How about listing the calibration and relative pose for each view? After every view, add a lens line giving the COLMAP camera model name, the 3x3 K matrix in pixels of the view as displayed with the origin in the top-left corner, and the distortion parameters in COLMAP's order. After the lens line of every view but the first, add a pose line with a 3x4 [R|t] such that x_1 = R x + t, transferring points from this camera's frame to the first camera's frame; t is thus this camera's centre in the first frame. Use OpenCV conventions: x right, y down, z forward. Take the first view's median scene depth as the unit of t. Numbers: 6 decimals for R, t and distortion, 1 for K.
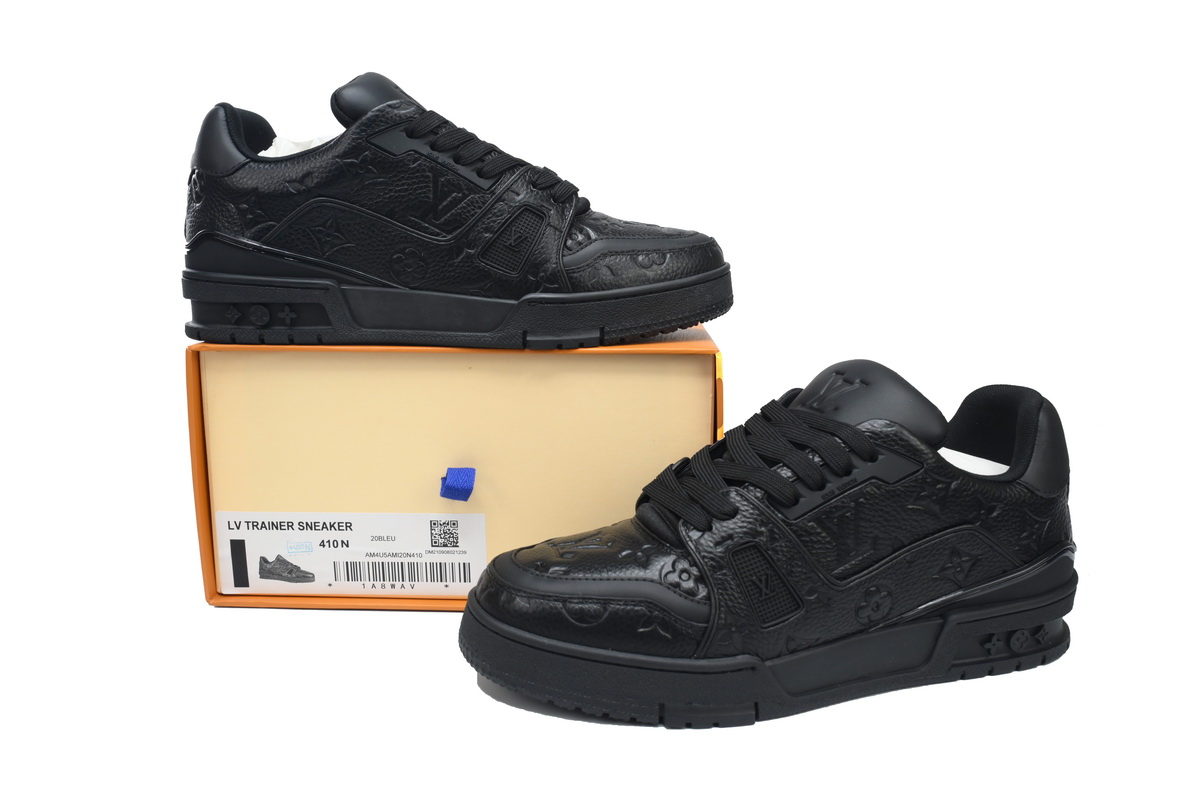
lens RADIAL K [[962.6, 0, 603.5], [0, 962.6, 398.9], [0, 0, 1]] dist [-0.011990, -0.003393]
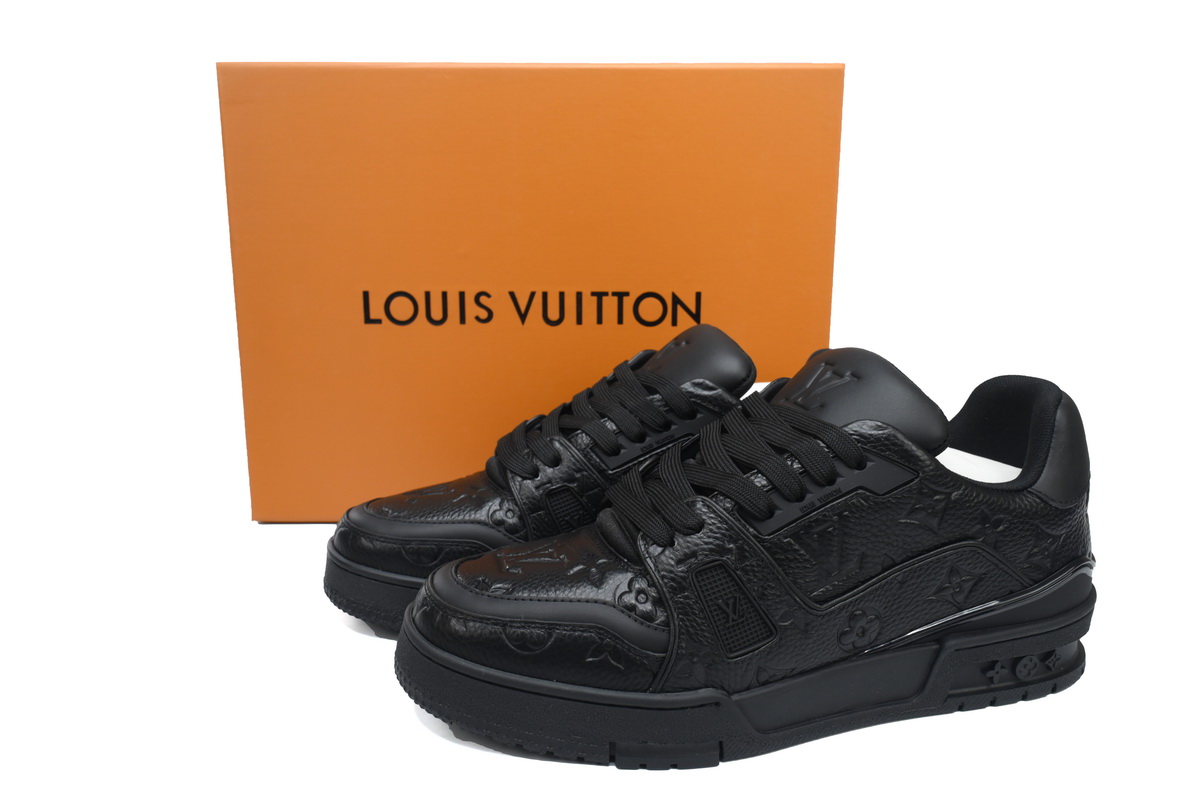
lens RADIAL K [[962.6, 0, 596.1], [0, 962.6, 400.5], [0, 0, 1]] dist [-0.011990, -0.003393]
pose [[0.999414, 0.007369, -0.033415, 0.068520], [-0.005874, 0.998988, 0.044600, -0.034740], [0.033710, -0.044378, 0.998446, 0.121140]]
